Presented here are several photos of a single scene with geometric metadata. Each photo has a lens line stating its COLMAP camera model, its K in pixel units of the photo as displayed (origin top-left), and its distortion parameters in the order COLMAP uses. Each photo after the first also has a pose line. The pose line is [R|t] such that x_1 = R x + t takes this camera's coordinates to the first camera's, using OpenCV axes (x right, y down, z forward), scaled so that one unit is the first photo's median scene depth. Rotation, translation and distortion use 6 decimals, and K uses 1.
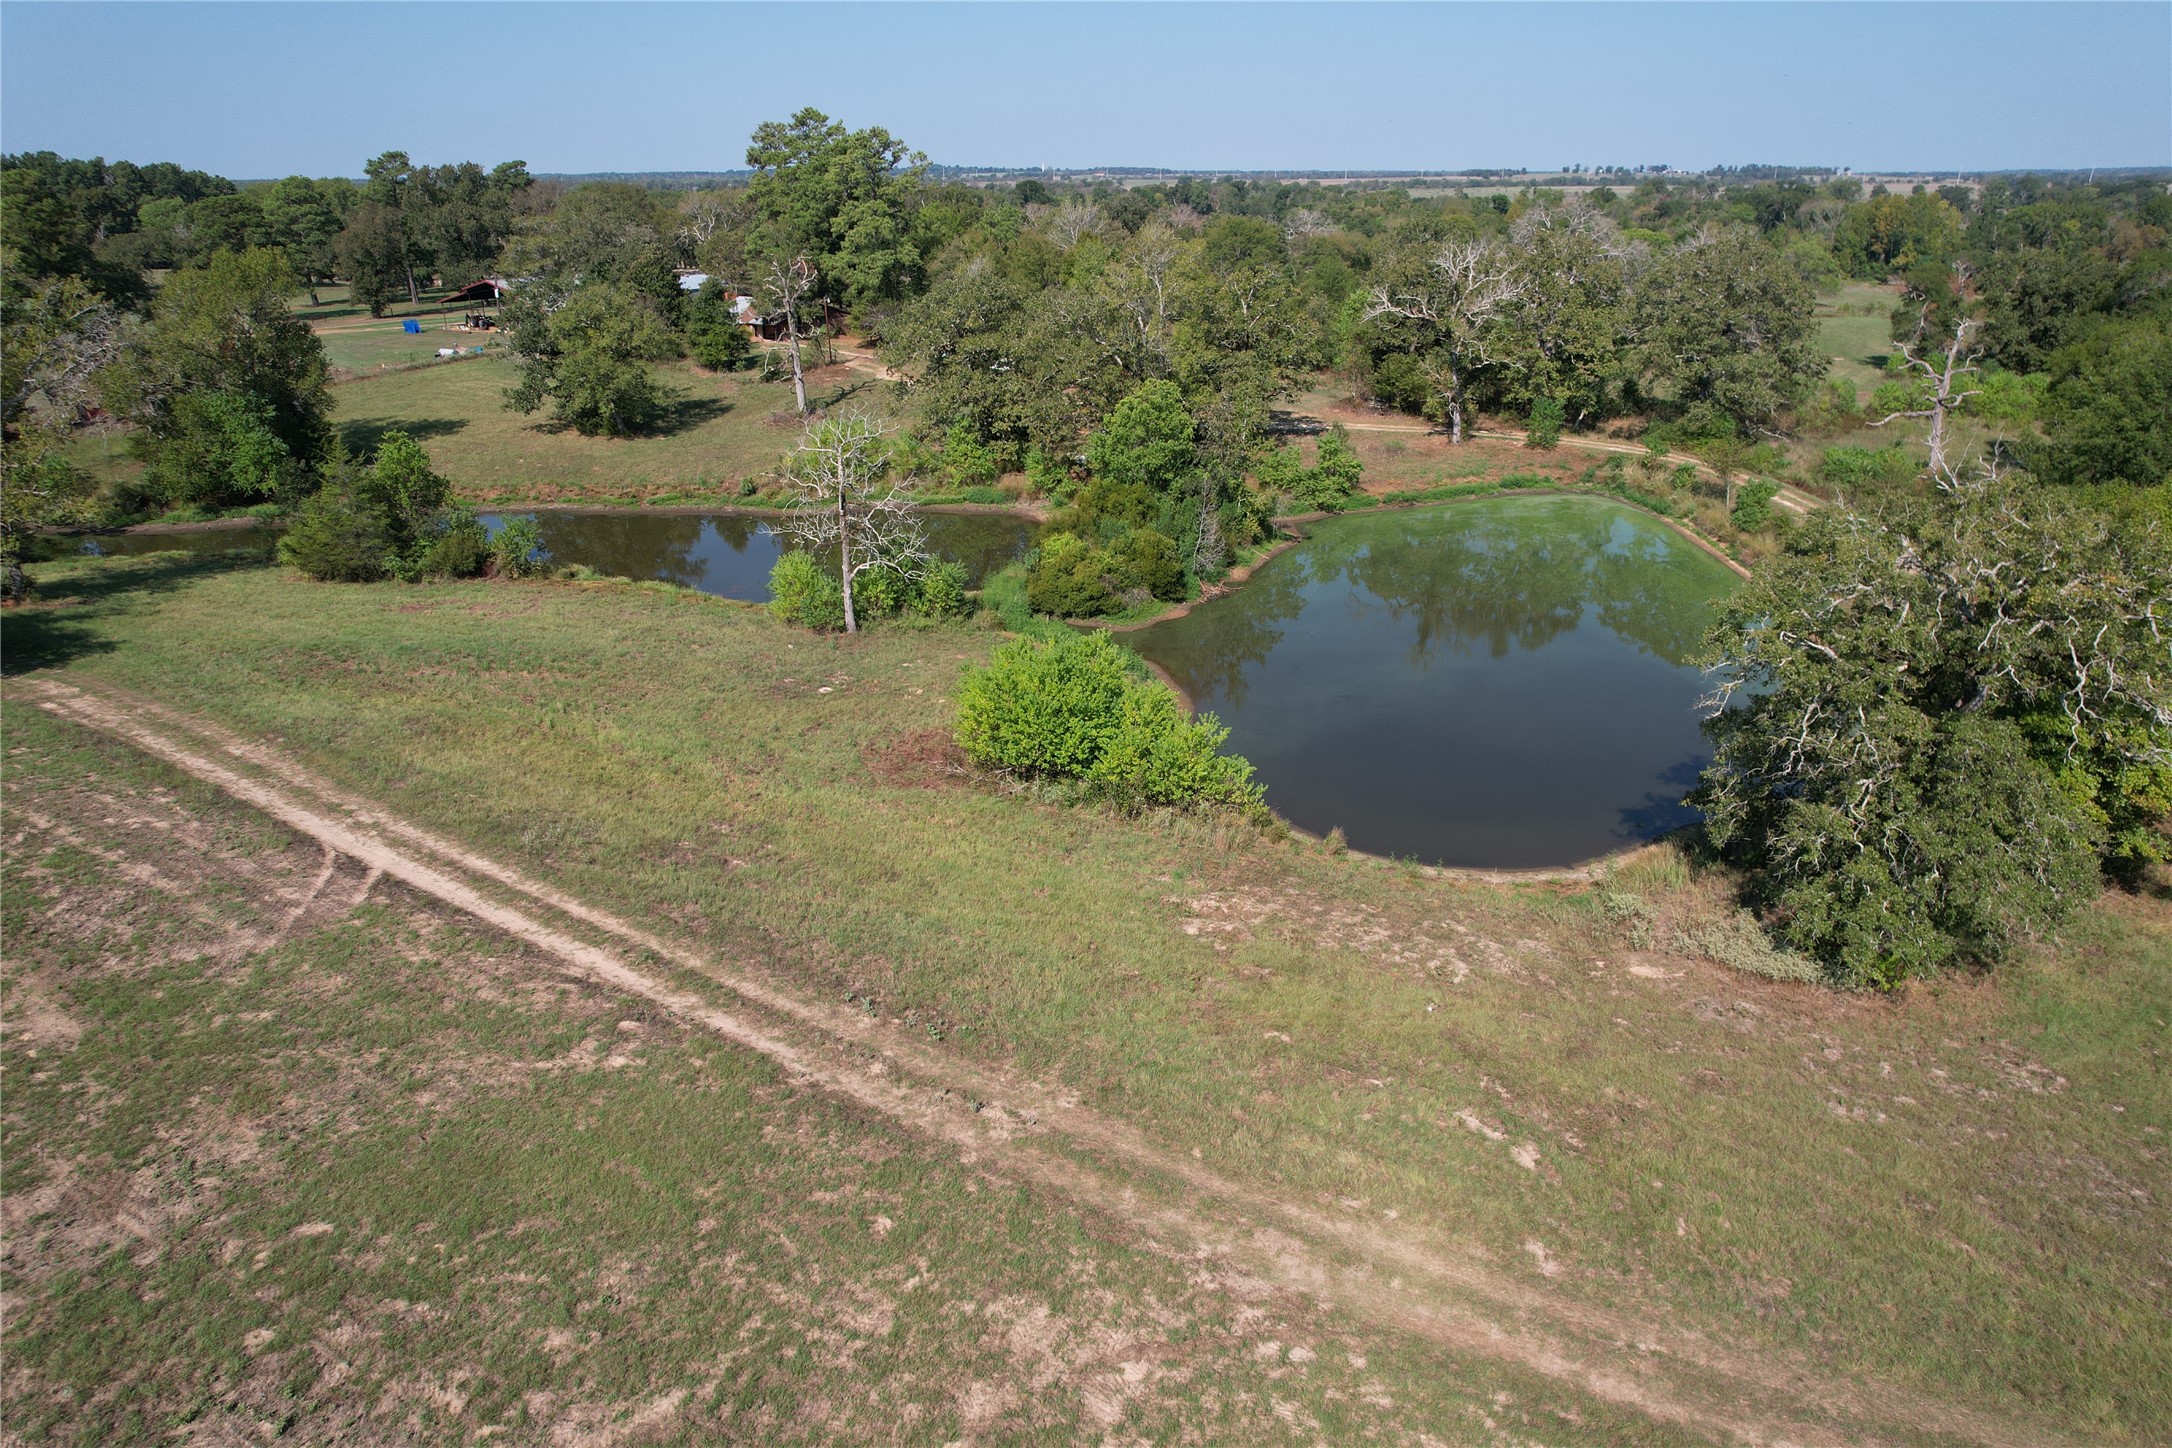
lens RADIAL K [[1390.3, 0, 1084.7], [0, 1390.3, 735.2], [0, 0, 1]] dist [-0.076536, 0.062548]
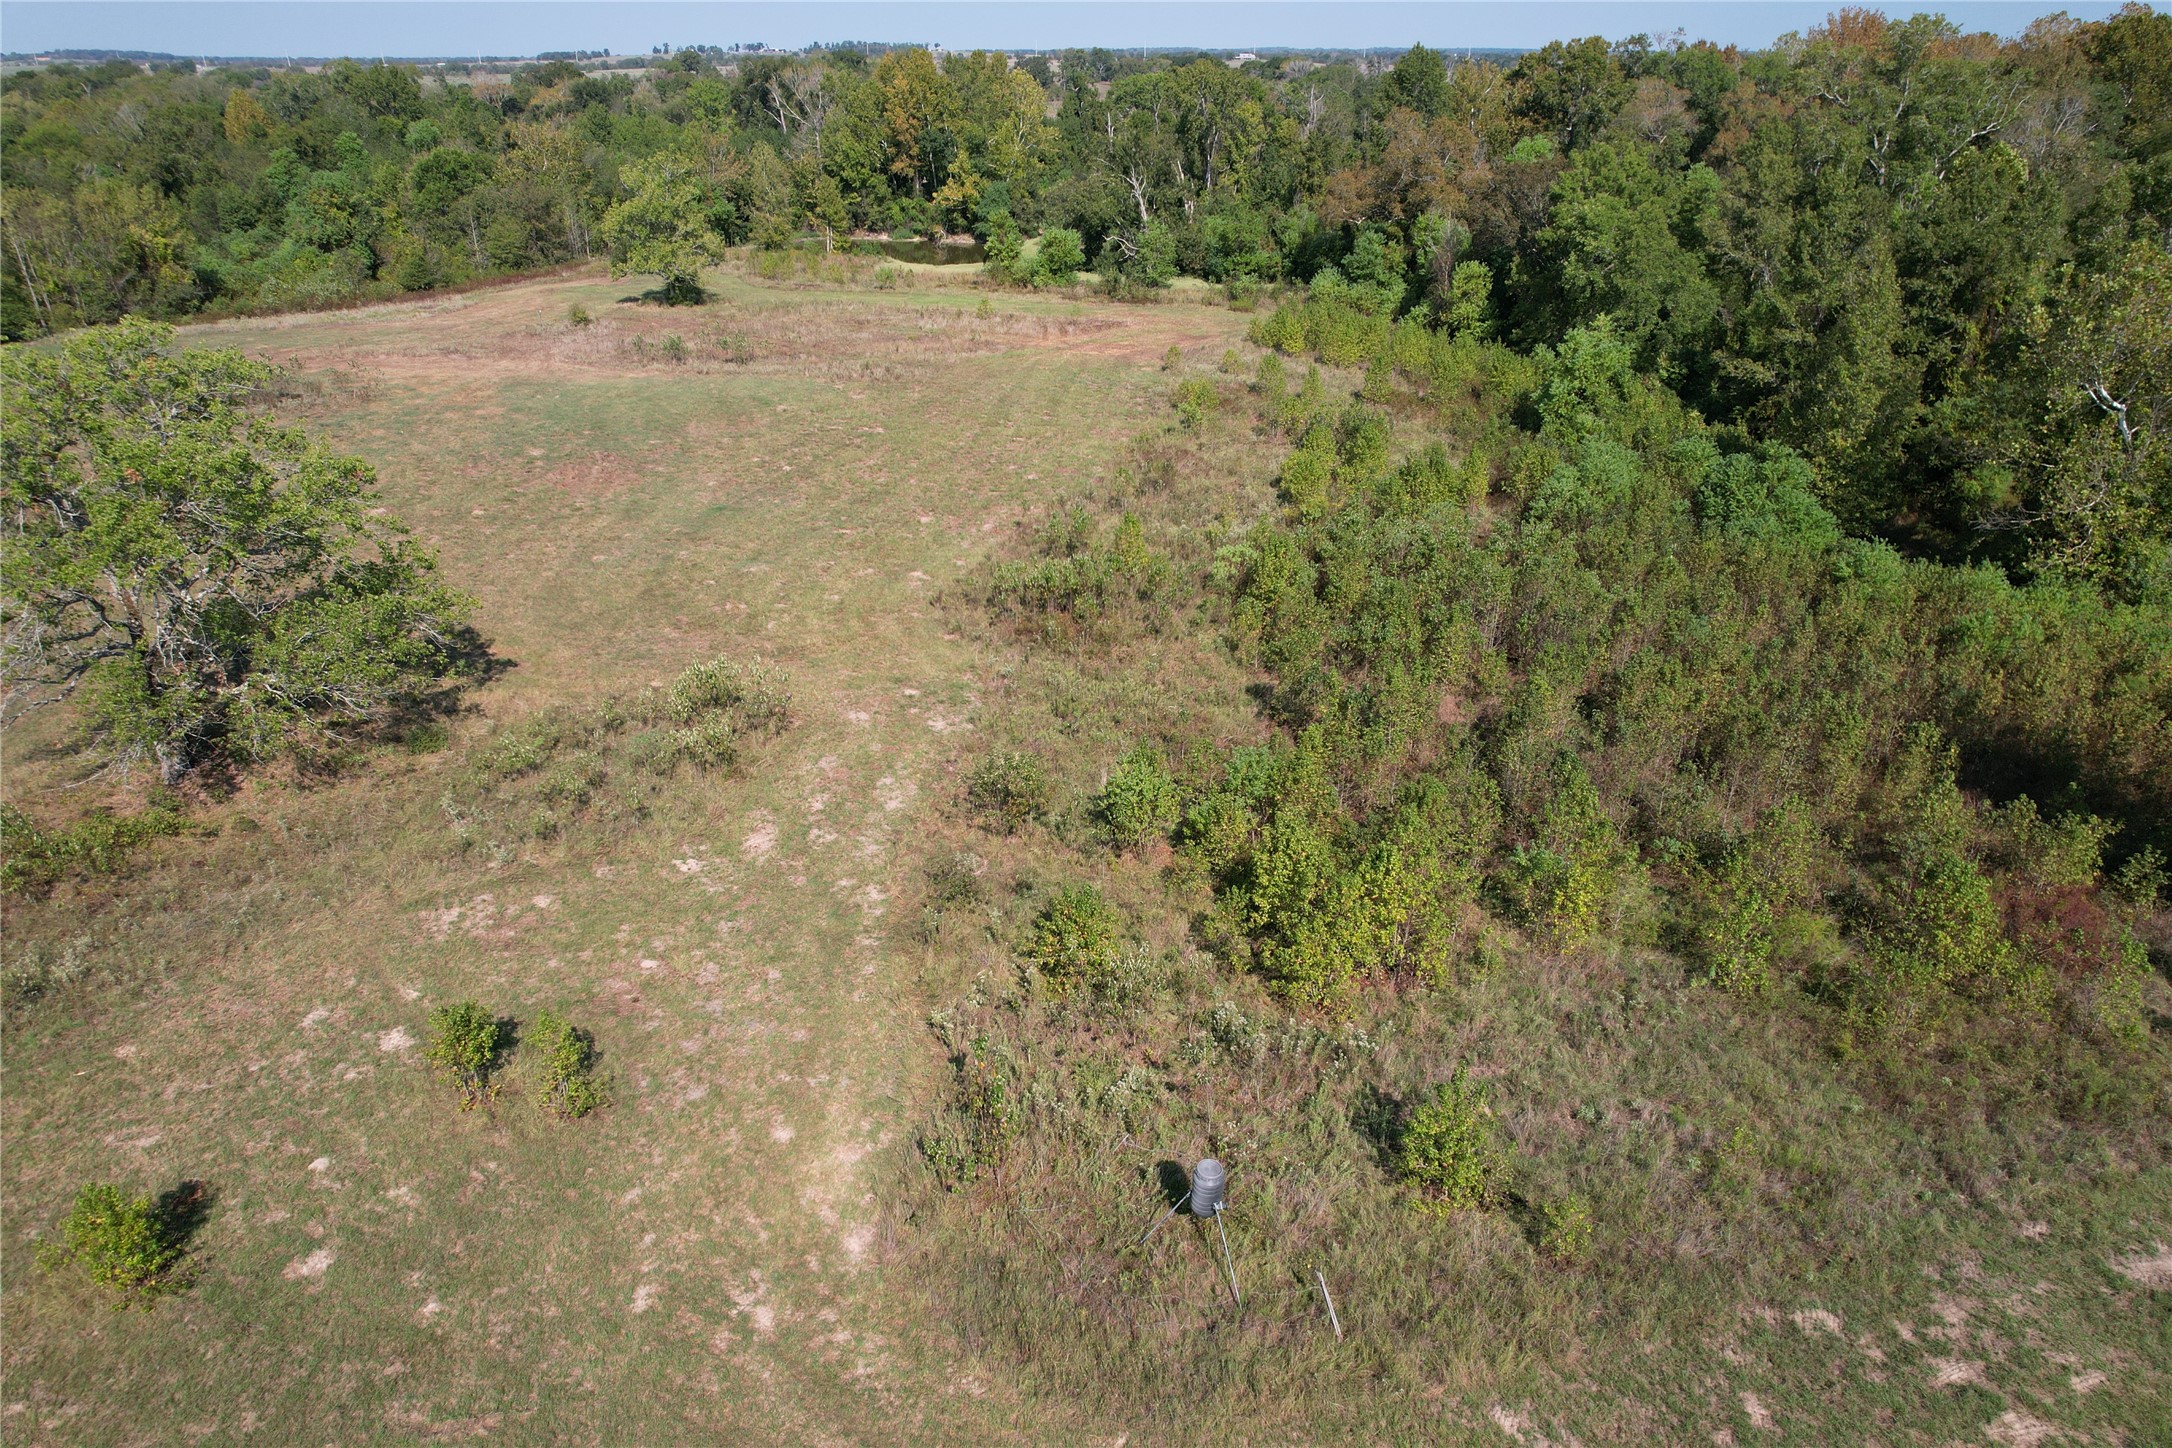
lens RADIAL K [[1390.3, 0, 1084.6], [0, 1390.3, 718.8], [0, 0, 1]] dist [-0.076536, 0.062548]
pose [[0.842674, -0.231294, 0.486213, 0.898969], [0.201143, 0.972883, 0.114196, -0.534886], [-0.499441, 0.001568, 0.866346, 1.392714]]
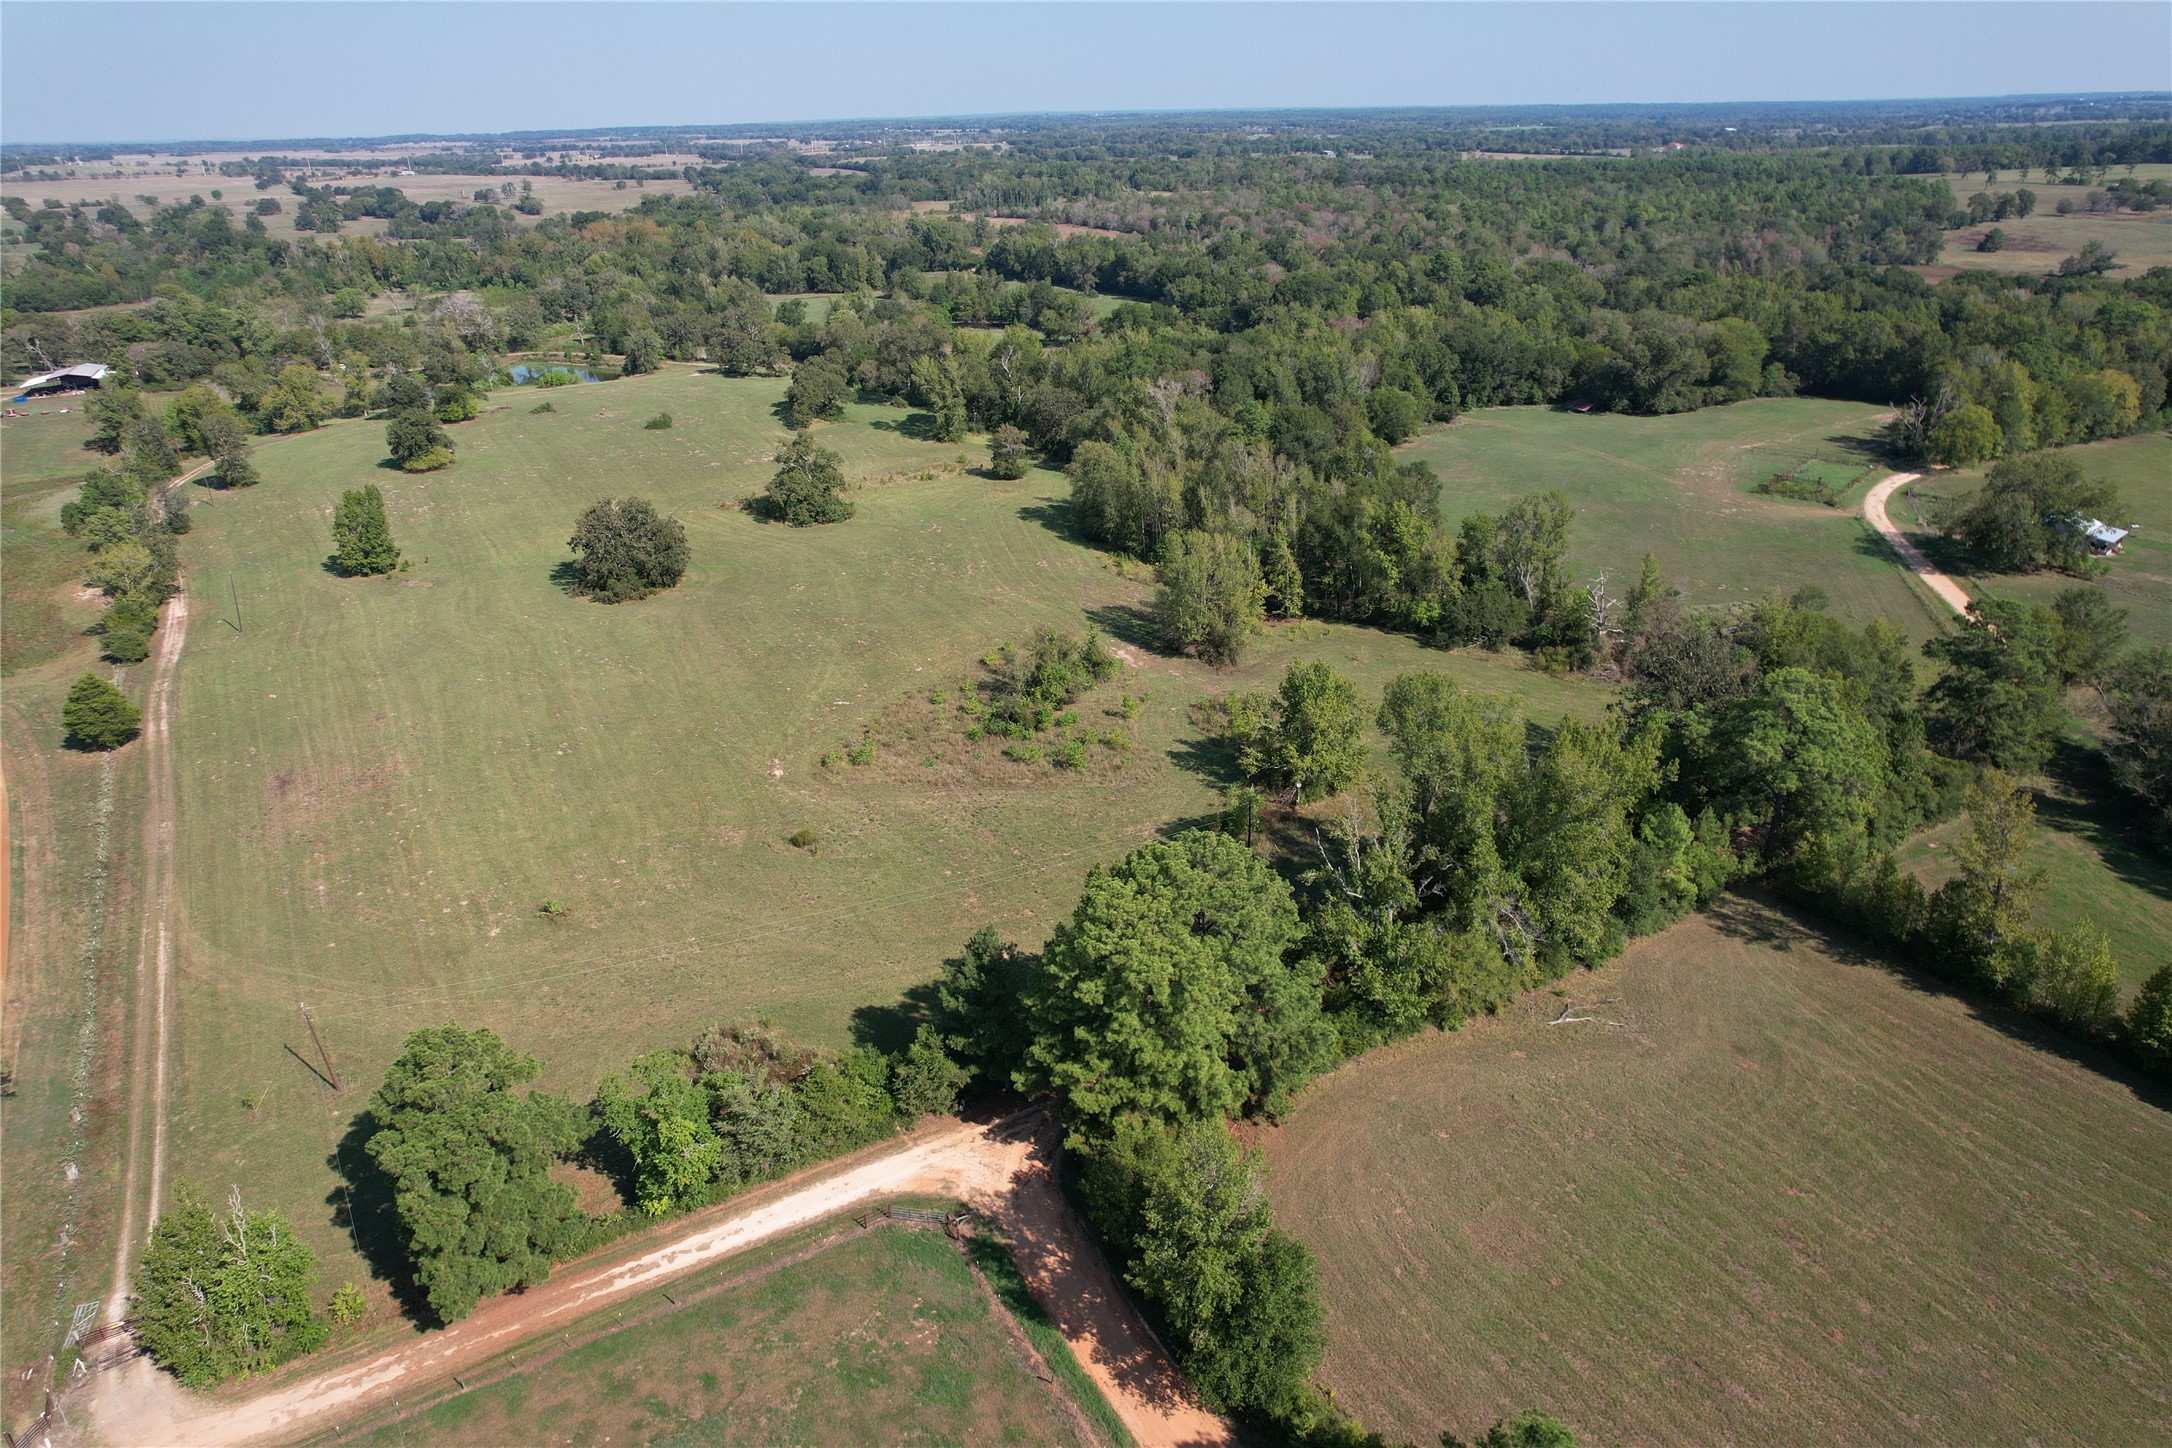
lens RADIAL K [[1390.3, 0, 1096.7], [0, 1390.3, 707.3], [0, 0, 1]] dist [-0.076536, 0.062548]
pose [[0.428207, -0.365664, 0.826395, -1.988207], [0.359420, 0.907949, 0.215513, 0.373125], [-0.829130, 0.204738, 0.520218, -1.793193]]
